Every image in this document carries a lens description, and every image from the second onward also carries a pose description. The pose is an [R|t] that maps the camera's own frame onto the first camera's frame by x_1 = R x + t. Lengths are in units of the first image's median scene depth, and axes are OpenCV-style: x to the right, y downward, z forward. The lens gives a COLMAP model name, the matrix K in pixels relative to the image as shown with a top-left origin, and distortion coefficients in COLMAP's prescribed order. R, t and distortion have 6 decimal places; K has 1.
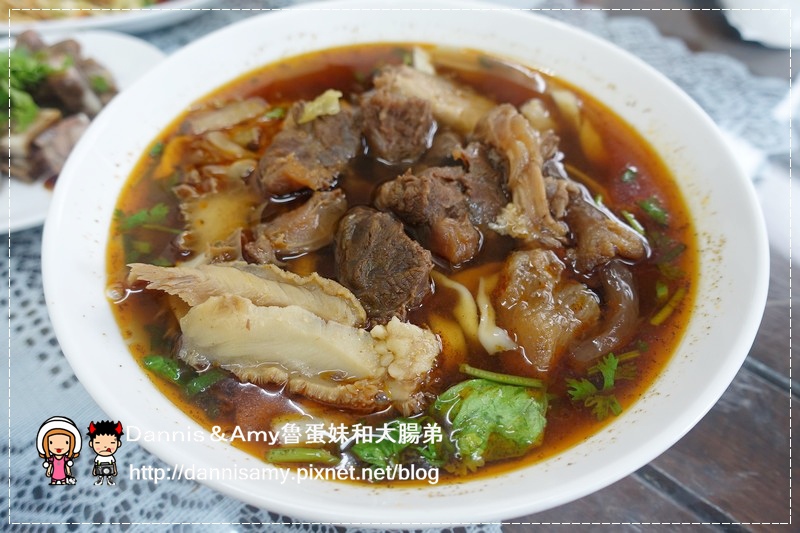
lens RADIAL K [[539.4, 0, 396.5], [0, 539.4, 261.8], [0, 0, 1]] dist [0.009735, -0.001315]
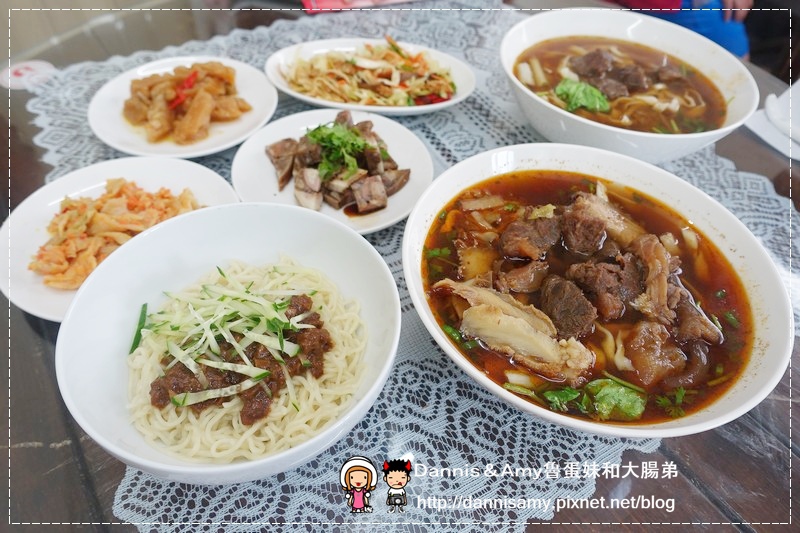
lens RADIAL K [[539.4, 0, 405.8], [0, 539.4, 268.6], [0, 0, 1]] dist [0.009735, -0.001315]
pose [[0.961581, 0.233915, -0.143690, -0.290704], [-0.243211, 0.968647, -0.050711, 0.087853], [0.127323, 0.083709, 0.988323, -0.805431]]
